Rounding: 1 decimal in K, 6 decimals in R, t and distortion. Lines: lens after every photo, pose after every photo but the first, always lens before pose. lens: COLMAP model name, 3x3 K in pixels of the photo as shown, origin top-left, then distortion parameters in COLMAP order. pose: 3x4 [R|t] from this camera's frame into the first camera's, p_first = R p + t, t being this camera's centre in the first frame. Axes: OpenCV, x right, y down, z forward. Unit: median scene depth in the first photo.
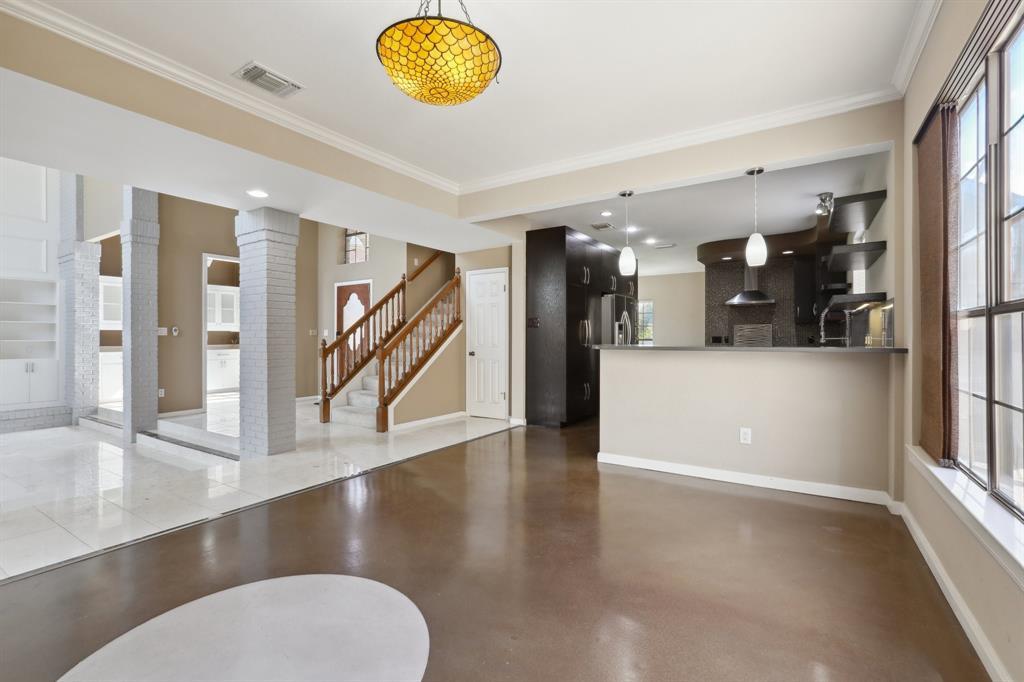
lens RADIAL K [[461.3, 0, 510.2], [0, 461.3, 338.3], [0, 0, 1]] dist [0.009597, 0.001597]
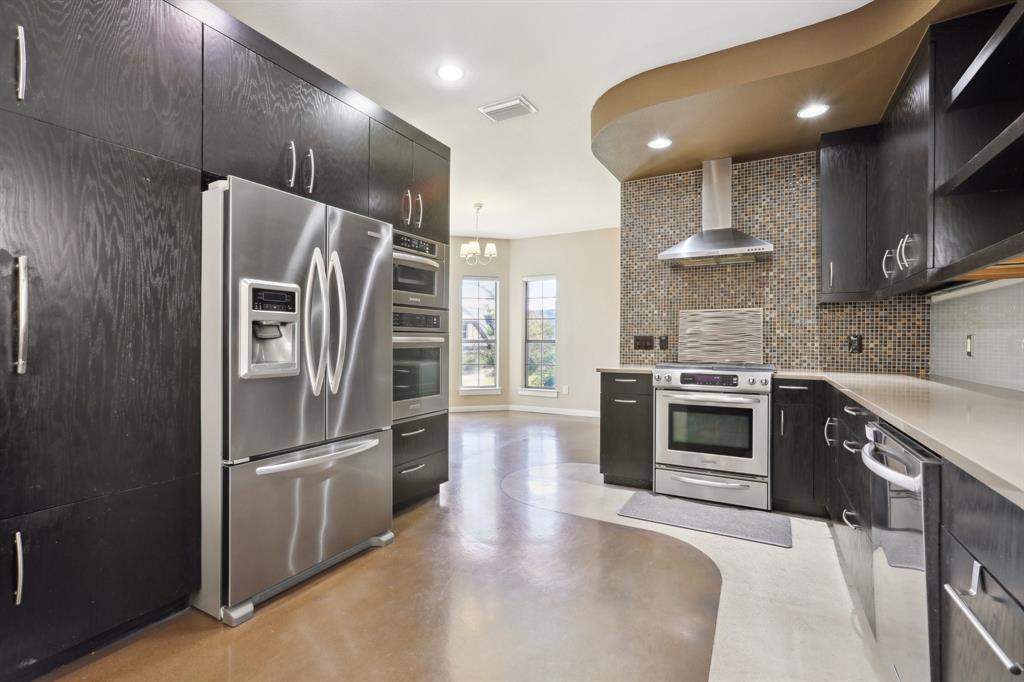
lens RADIAL K [[461.3, 0, 514.0], [0, 461.3, 341.4], [0, 0, 1]] dist [0.009597, 0.001597]
pose [[0.998133, 0.001940, 0.061053, 0.304481], [-0.002167, 0.999991, 0.003646, 0.000404], [-0.061046, -0.003772, 0.998128, 0.577456]]
